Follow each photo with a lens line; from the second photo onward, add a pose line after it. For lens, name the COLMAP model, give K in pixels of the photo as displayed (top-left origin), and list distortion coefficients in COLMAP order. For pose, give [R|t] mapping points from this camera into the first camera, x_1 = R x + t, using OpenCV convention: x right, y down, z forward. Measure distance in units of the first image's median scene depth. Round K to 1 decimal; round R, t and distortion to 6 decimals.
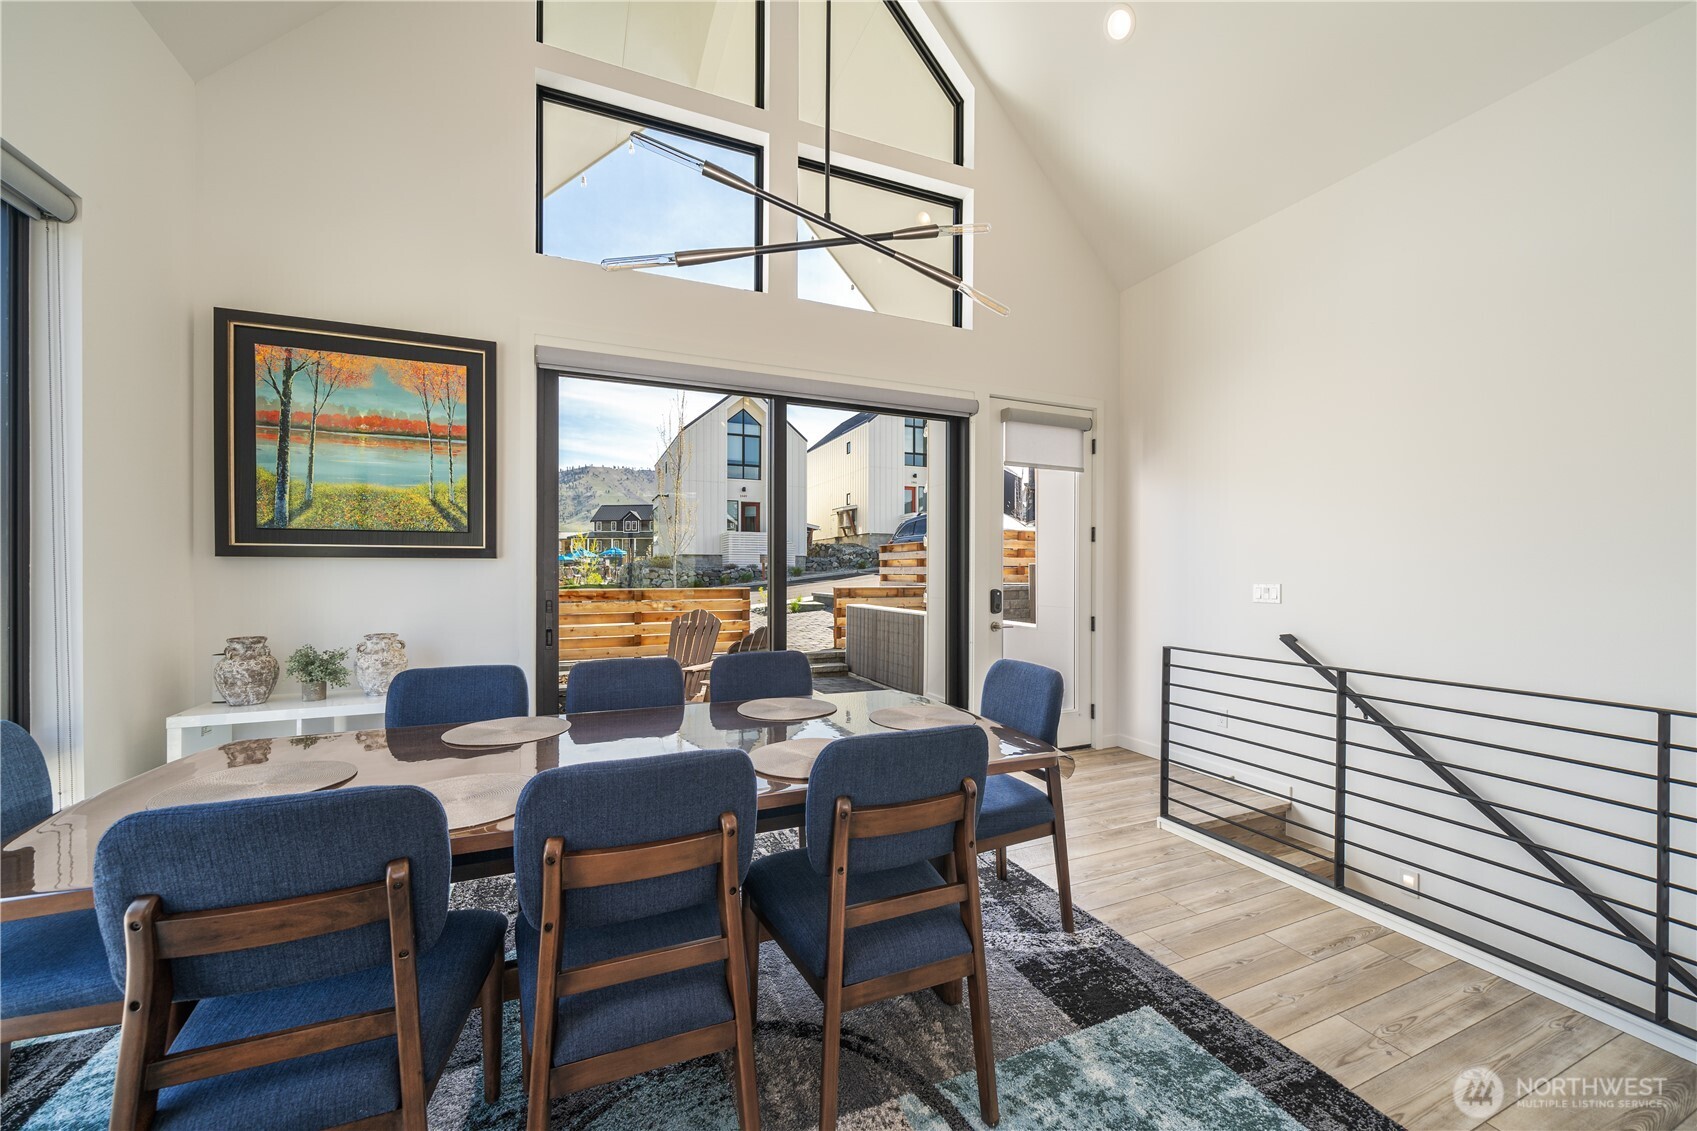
lens RADIAL K [[633.6, 0, 848.5], [0, 633.6, 565.5], [0, 0, 1]] dist [-0.000498, 0.000051]
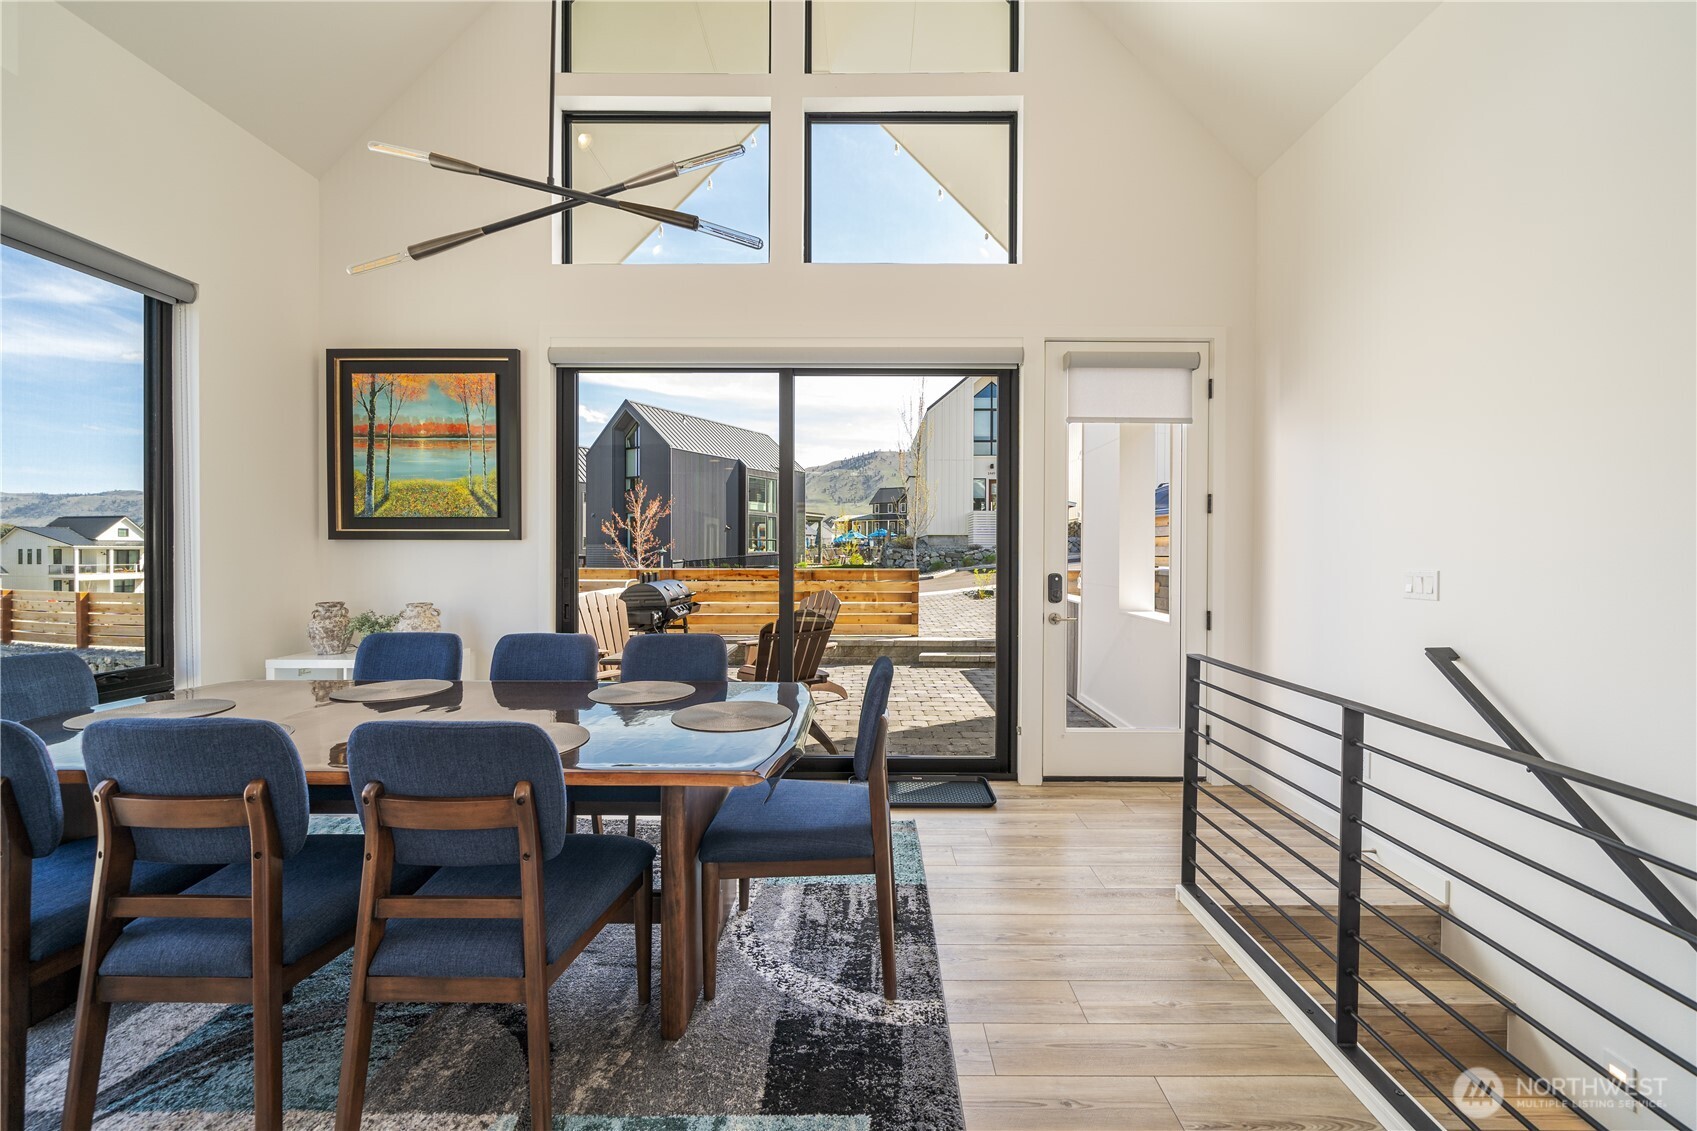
lens RADIAL K [[655.4, 0, 850.3], [0, 655.4, 548.4], [0, 0, 1]] dist [0.000806, -0.000025]
pose [[0.919719, -0.001061, -0.392575, 0.485073], [0.002342, 0.999993, 0.002783, 0.002365], [0.392570, -0.003479, 0.919716, 0.164766]]
